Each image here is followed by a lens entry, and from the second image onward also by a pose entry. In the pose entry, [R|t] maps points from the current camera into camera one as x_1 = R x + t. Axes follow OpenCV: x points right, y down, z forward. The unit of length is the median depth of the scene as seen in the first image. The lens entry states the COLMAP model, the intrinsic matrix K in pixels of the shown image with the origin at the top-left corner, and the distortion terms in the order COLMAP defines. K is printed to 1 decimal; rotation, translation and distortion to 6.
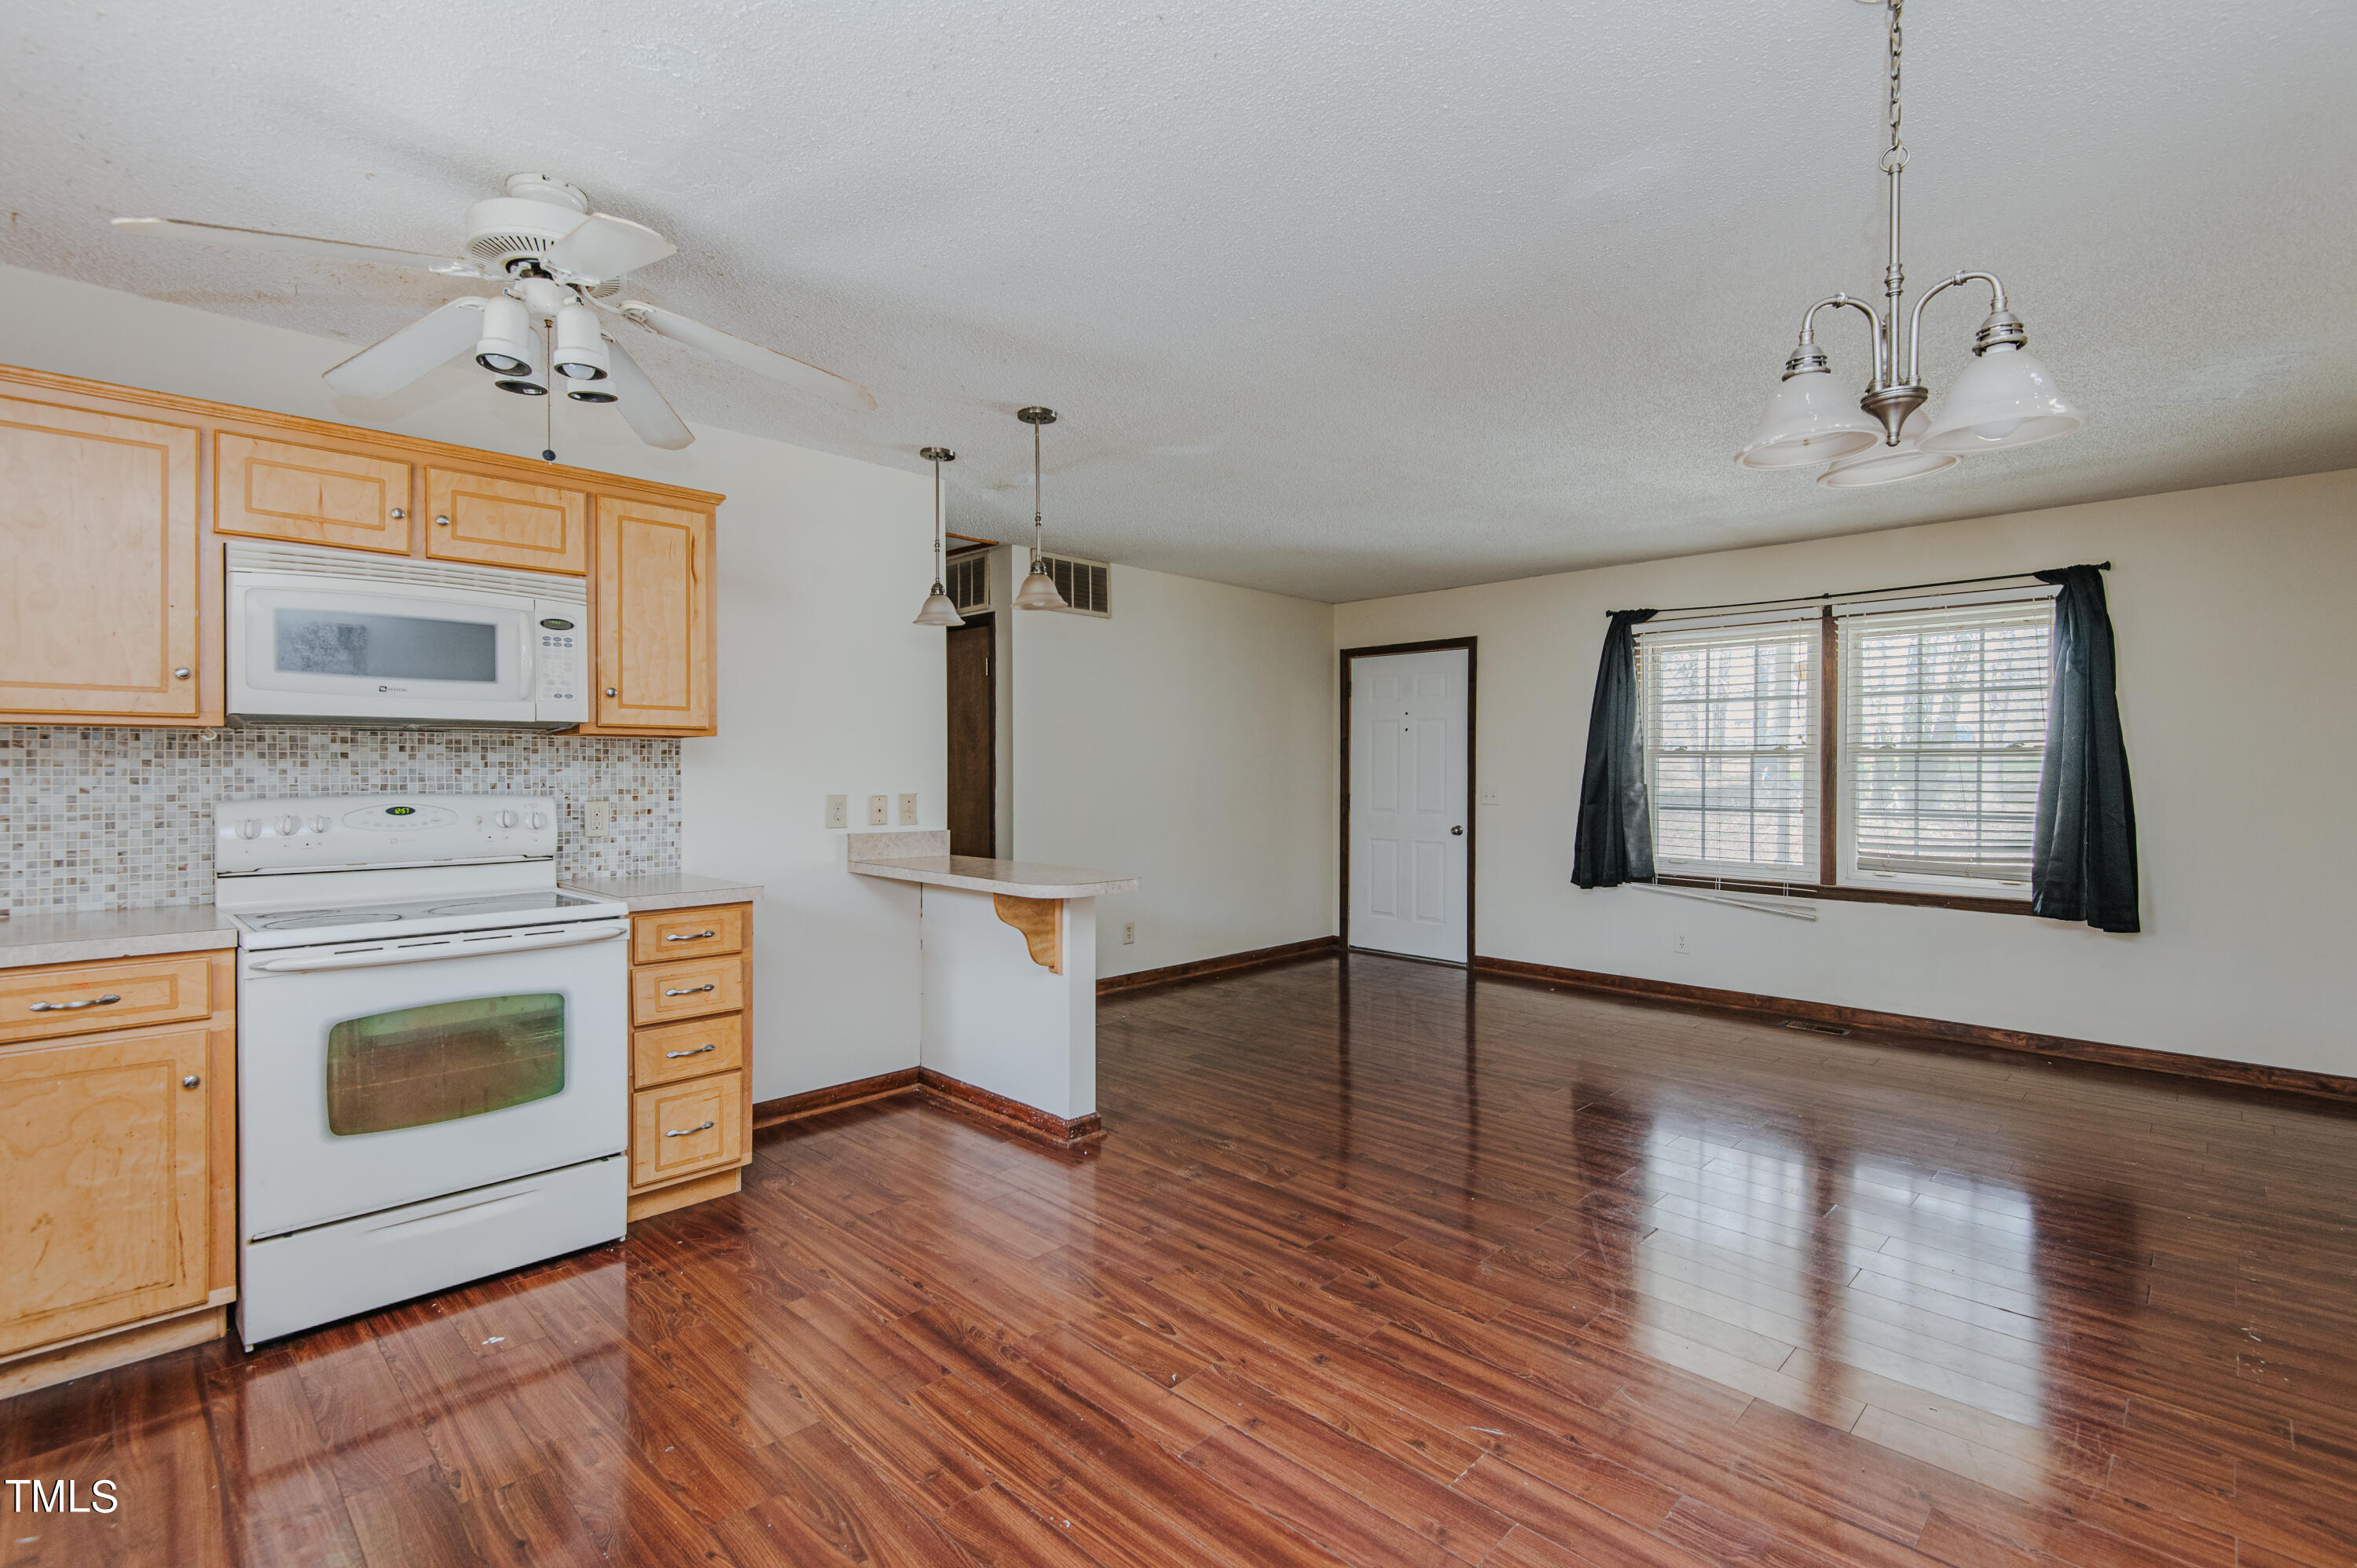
lens RADIAL K [[1052.7, 0, 1178.5], [0, 1052.7, 784.0], [0, 0, 1]] dist [0.002679, 0.000300]
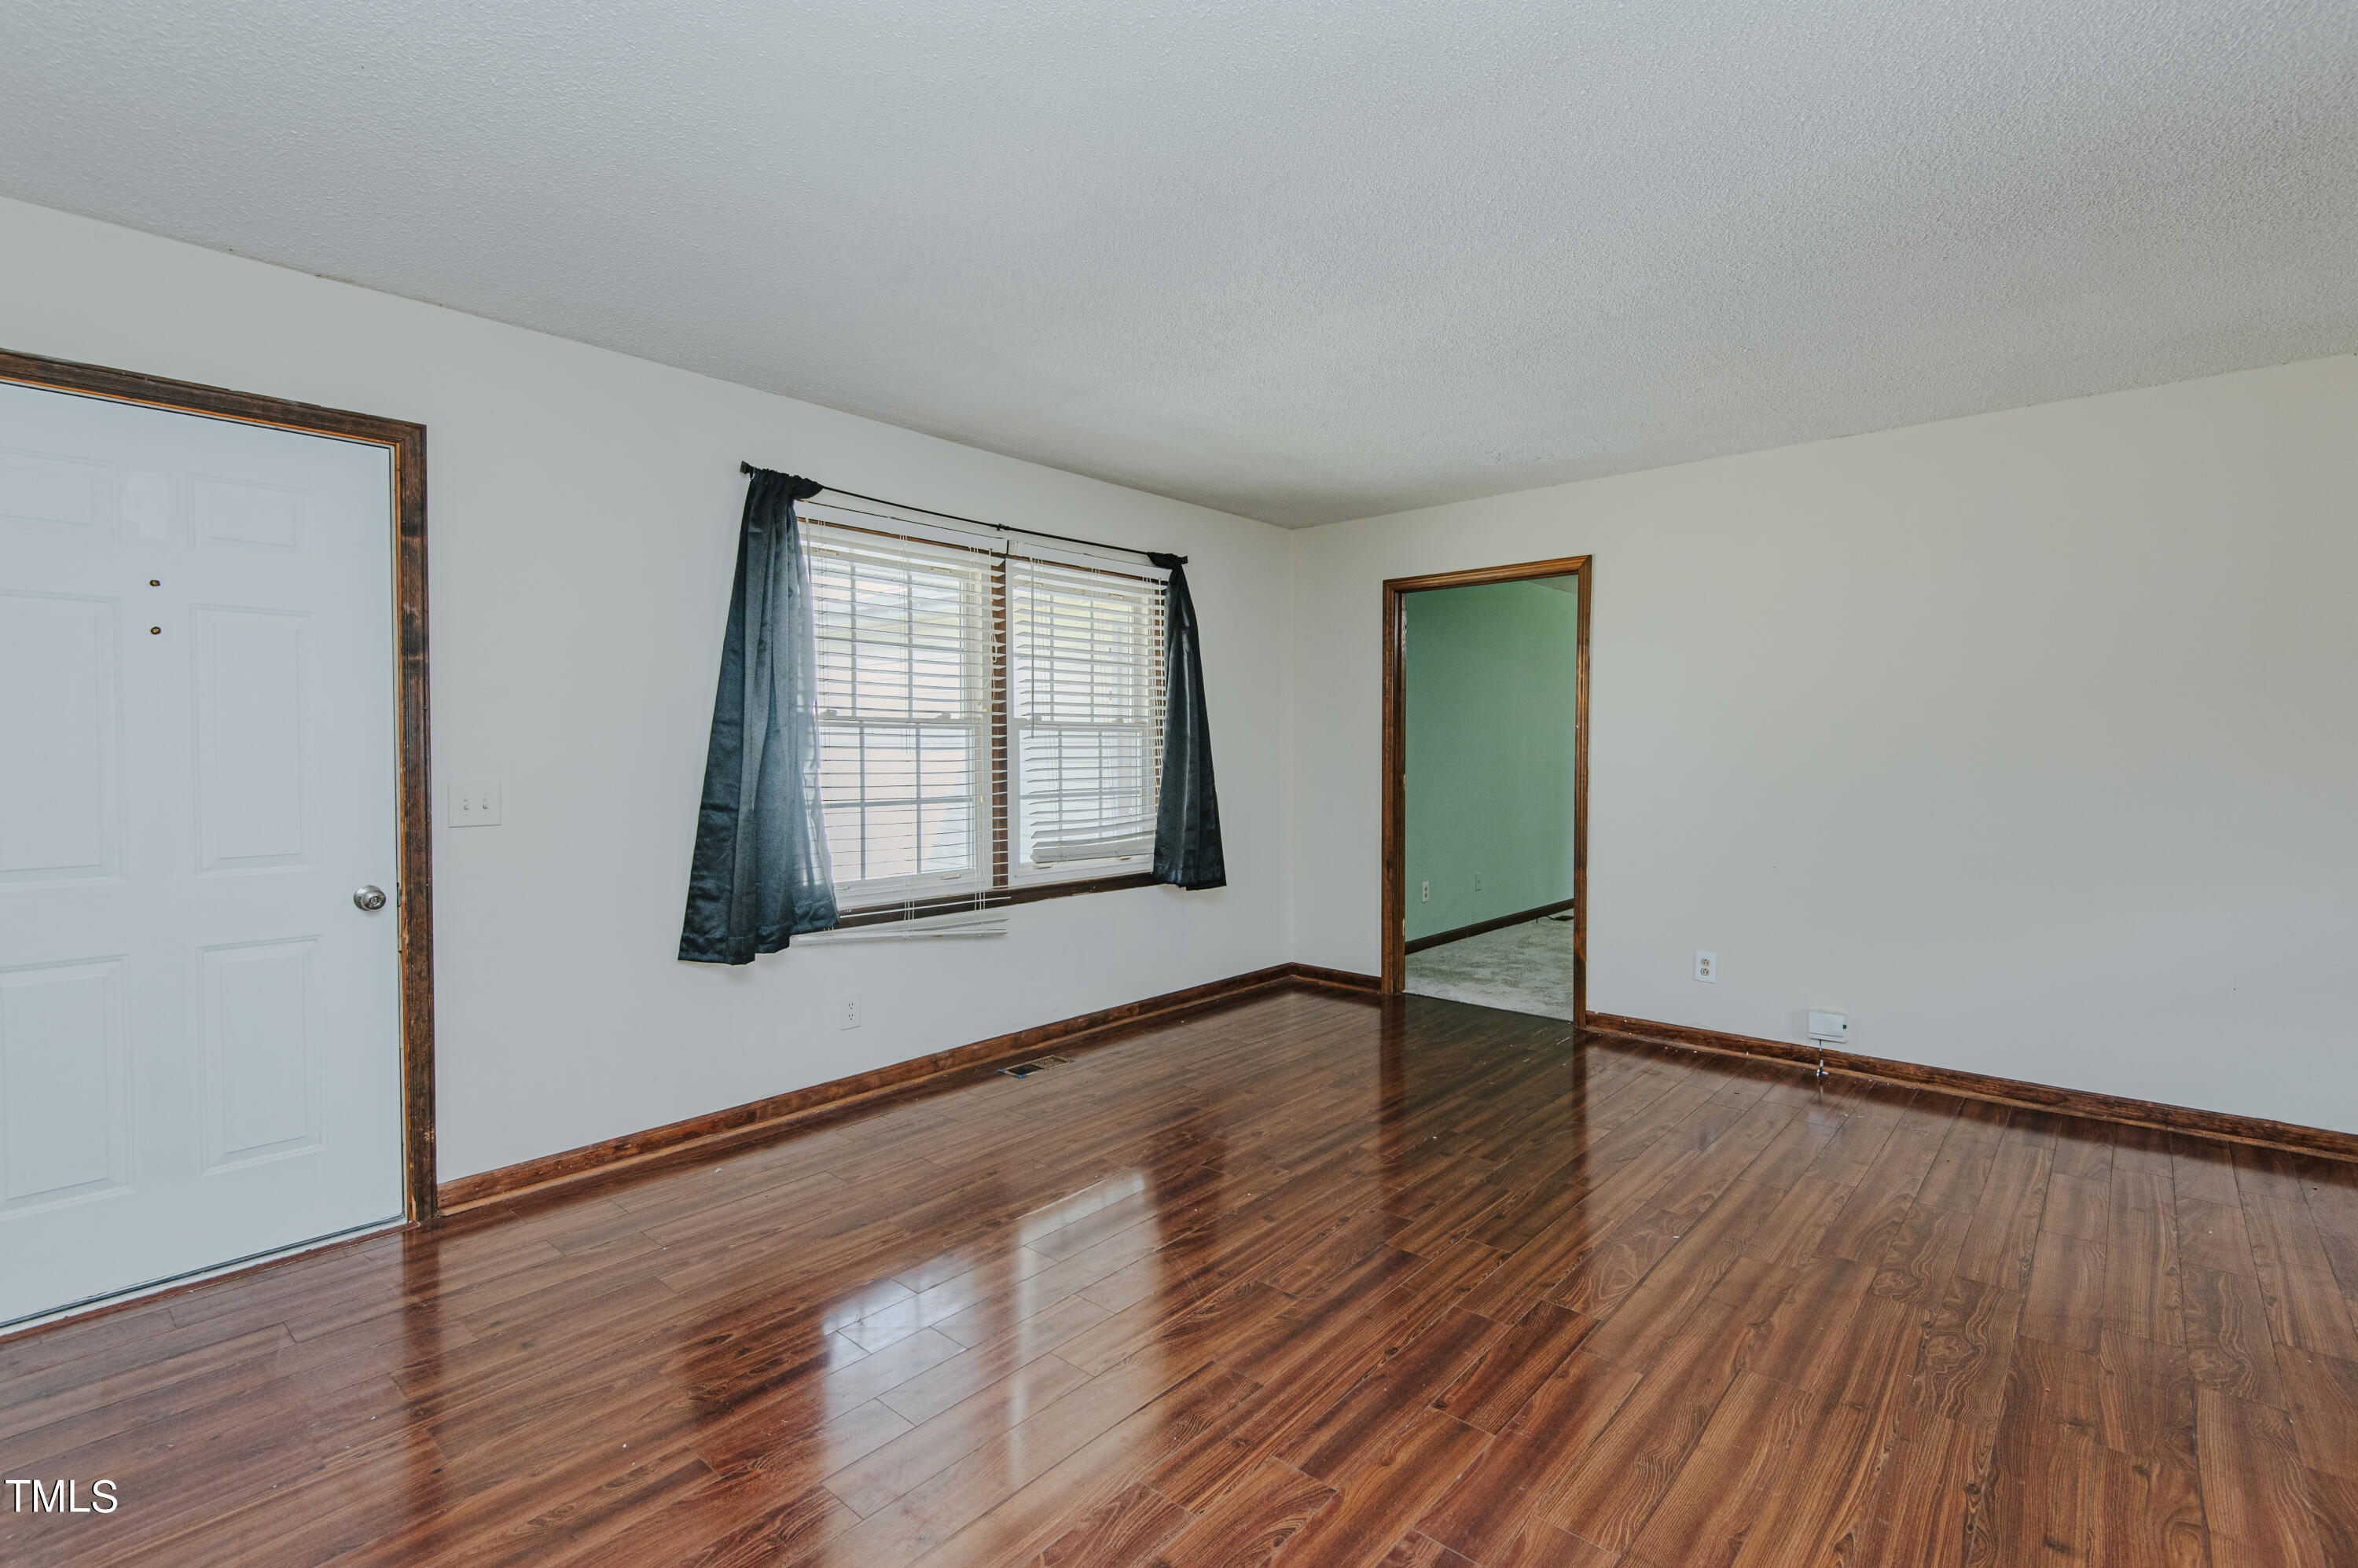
lens RADIAL K [[1053.2, 0, 1179.0], [0, 1053.2, 784.0], [0, 0, 1]] dist [0.002679, 0.000300]
pose [[-0.057859, -0.032159, 0.997807, -0.191823], [0.022335, 0.999189, 0.033498, -0.007999], [-0.998075, 0.024224, -0.057094, 0.902587]]
